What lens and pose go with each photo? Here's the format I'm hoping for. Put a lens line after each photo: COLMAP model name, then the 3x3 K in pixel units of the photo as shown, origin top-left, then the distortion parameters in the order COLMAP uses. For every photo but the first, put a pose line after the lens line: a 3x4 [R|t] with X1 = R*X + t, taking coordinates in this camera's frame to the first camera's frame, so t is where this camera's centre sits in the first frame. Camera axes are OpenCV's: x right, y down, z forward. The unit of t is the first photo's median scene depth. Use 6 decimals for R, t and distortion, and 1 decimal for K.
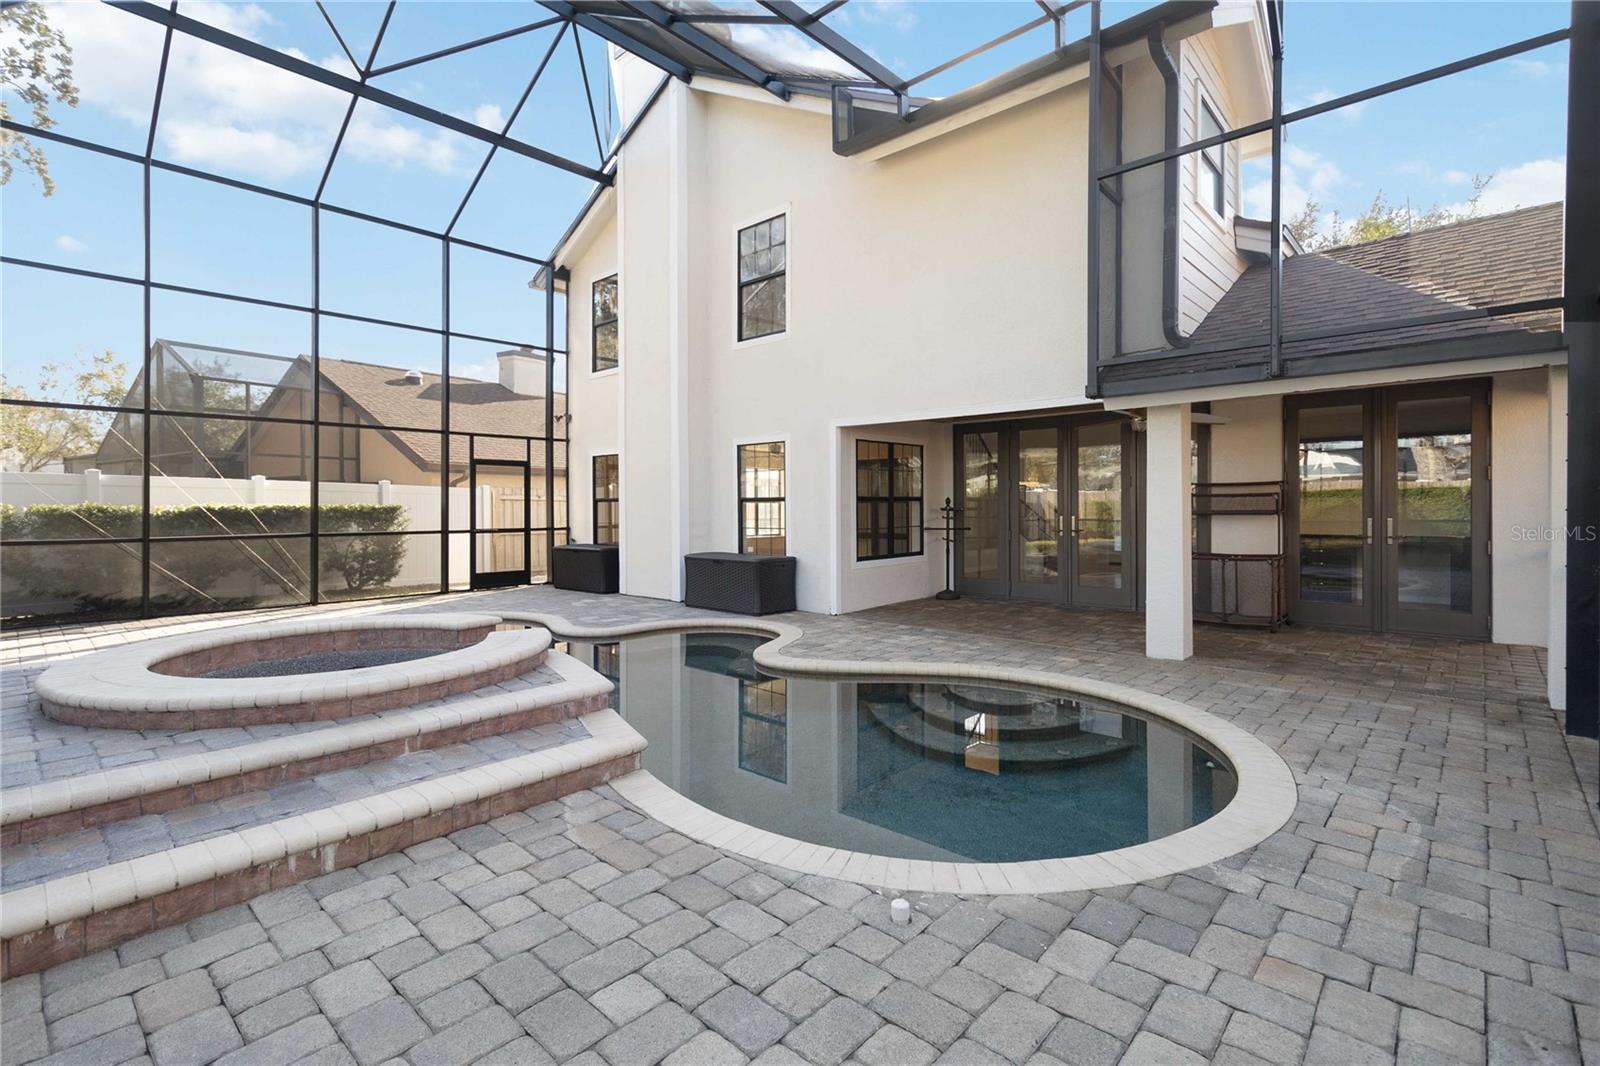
lens RADIAL K [[733.6, 0, 794.4], [0, 733.6, 506.8], [0, 0, 1]] dist [-0.001113, 0.000175]
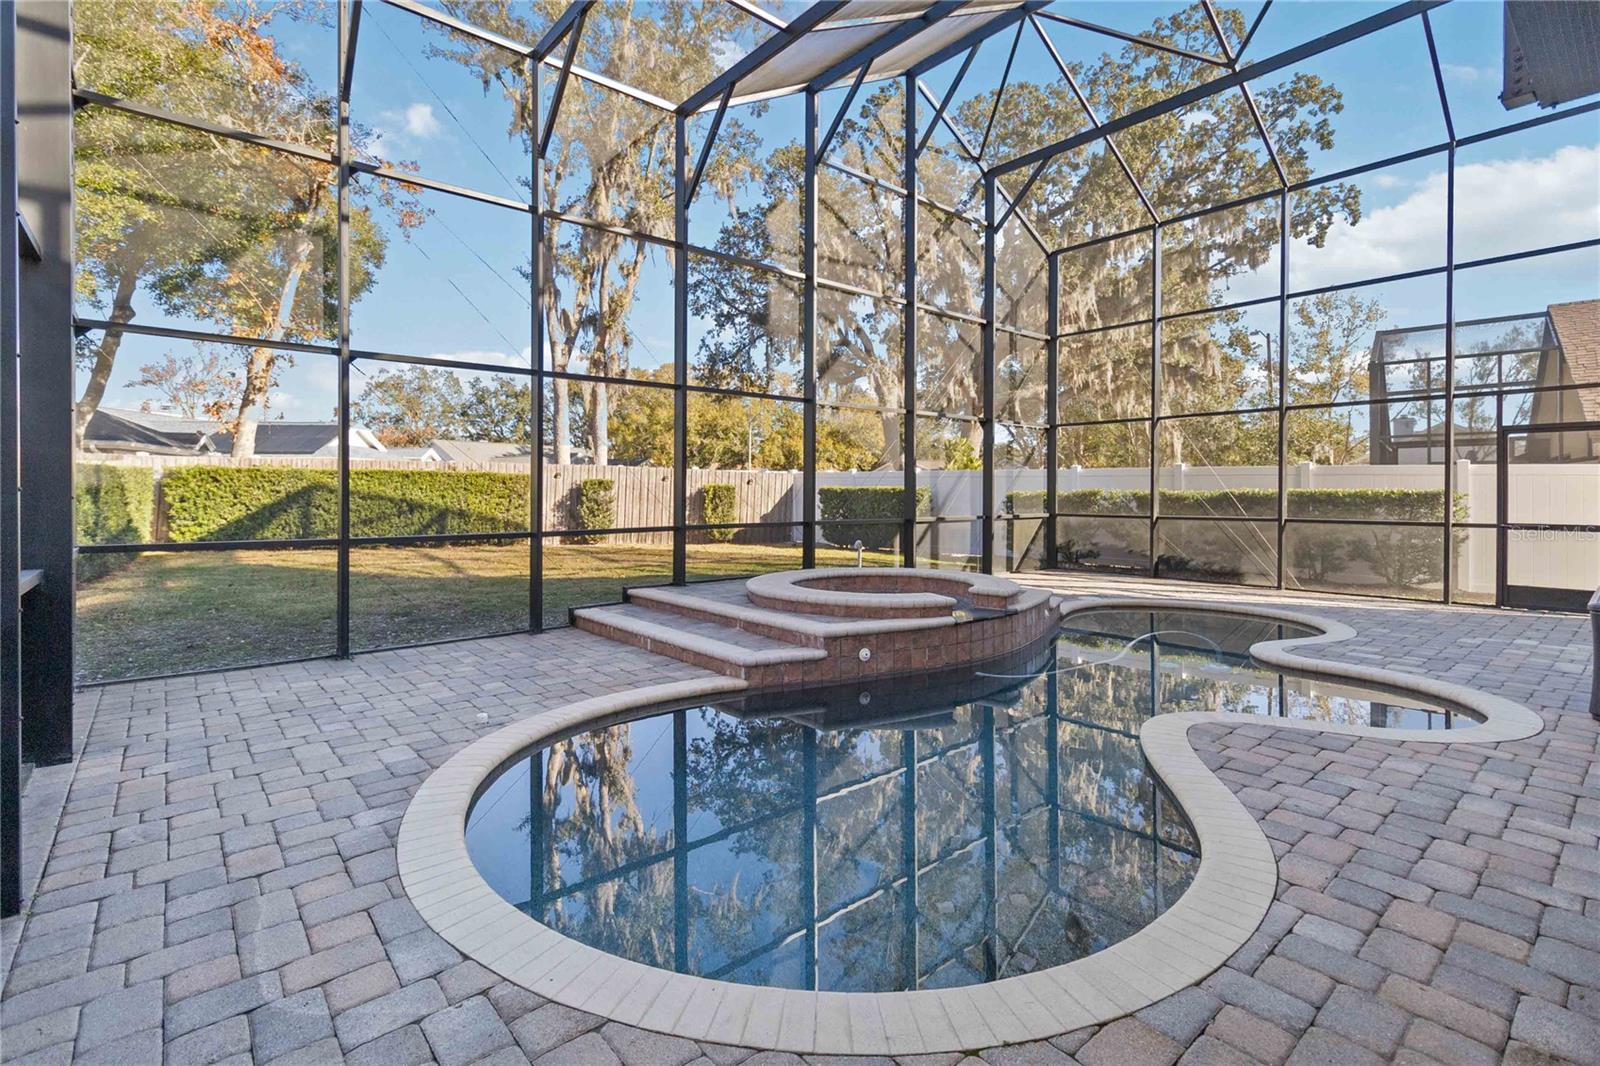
lens RADIAL K [[740.4, 0, 798.6], [0, 740.4, 487.2], [0, 0, 1]] dist [-0.002234, -0.000179]
pose [[-0.114120, -0.003450, -0.993461, 1.210650], [-0.001105, 0.999994, -0.003346, -0.006680], [0.993466, 0.000716, -0.114124, 1.288316]]
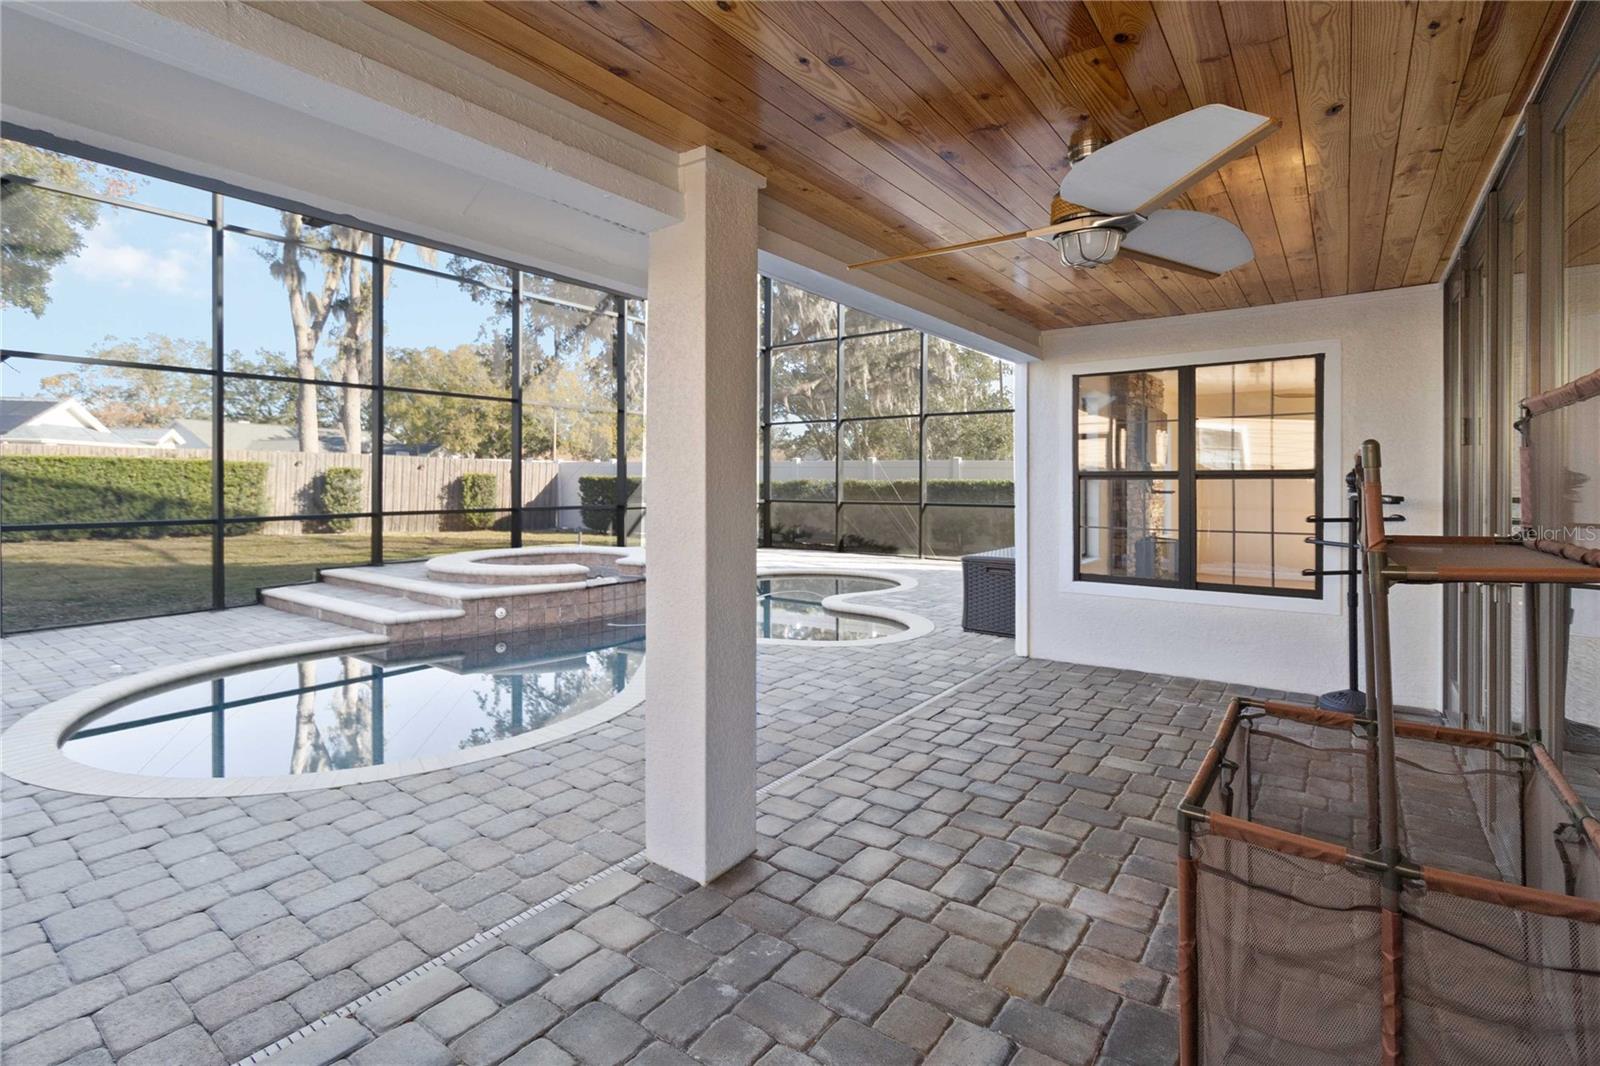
lens RADIAL K [[744.1, 0, 796.9], [0, 744.1, 478.7], [0, 0, 1]] dist [0.002328, 0.000870]
pose [[0.111932, 0.002324, -0.993713, 1.684491], [-0.003328, 0.999993, 0.001963, -0.019731], [0.993710, 0.003087, 0.111939, 1.805340]]
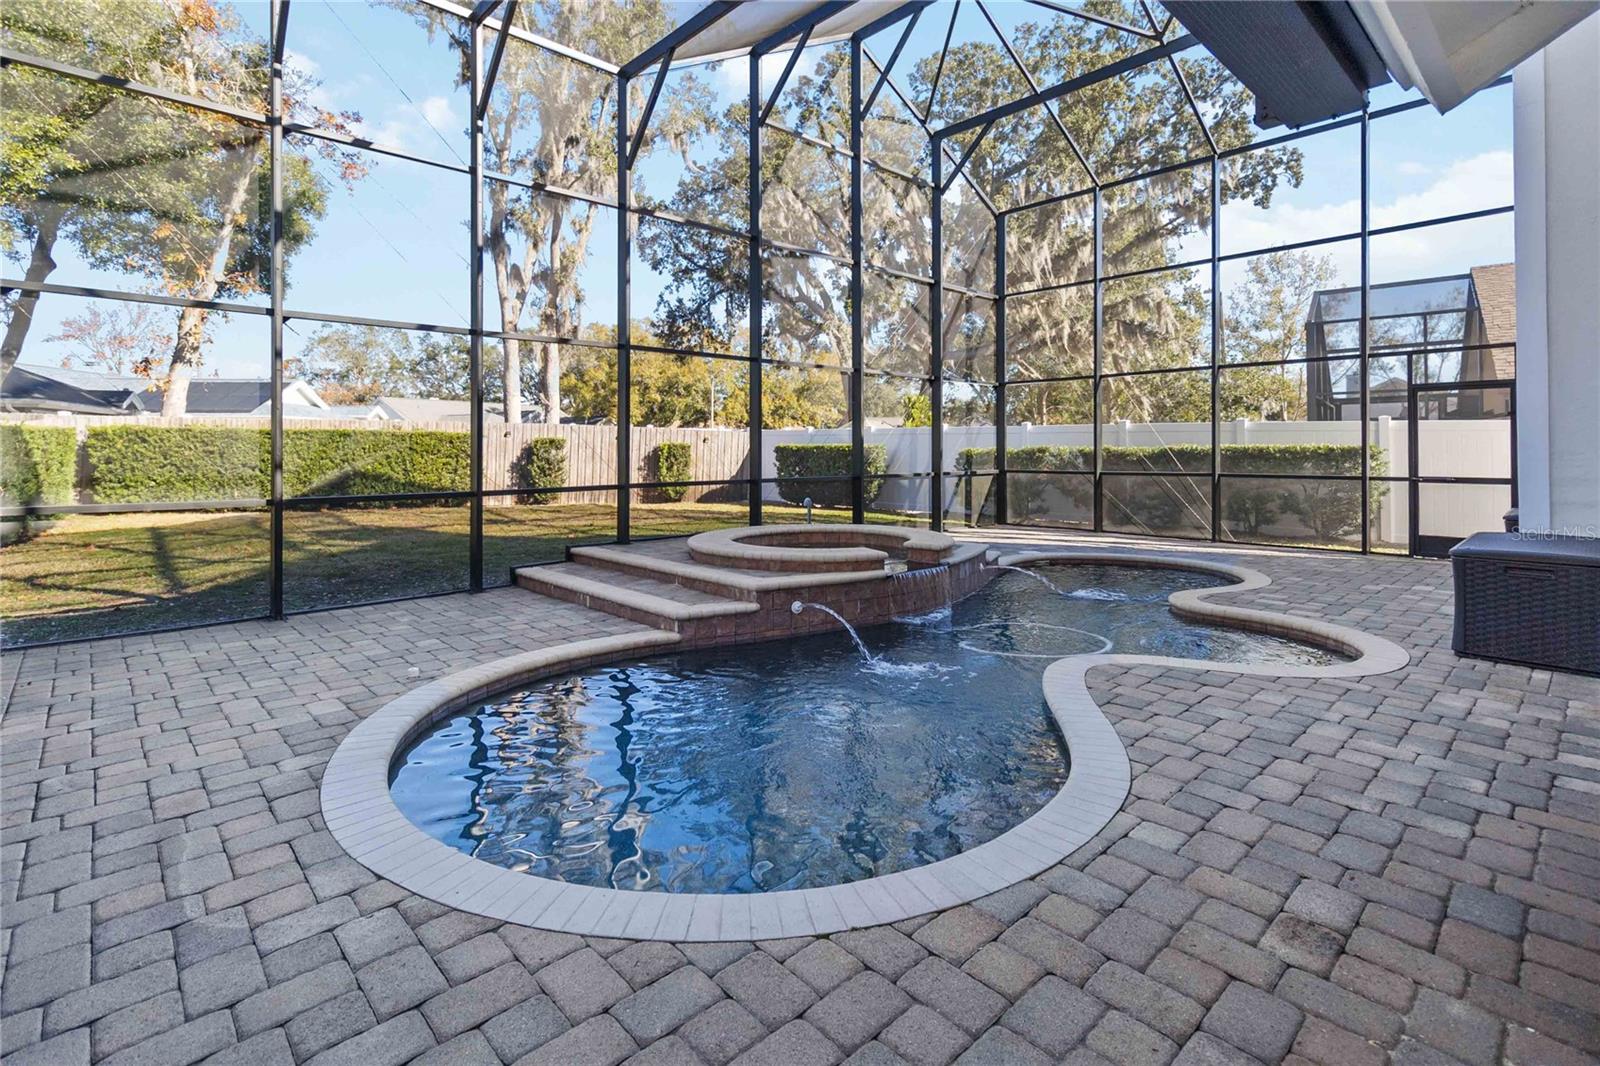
lens RADIAL K [[757.6, 0, 801.0], [0, 757.6, 441.0], [0, 0, 1]] dist [-0.001202, -0.000180]
pose [[-0.067348, -0.008177, -0.997696, 1.290614], [0.003483, 0.999958, -0.008431, -0.007389], [0.997723, -0.004043, -0.067317, 1.369859]]
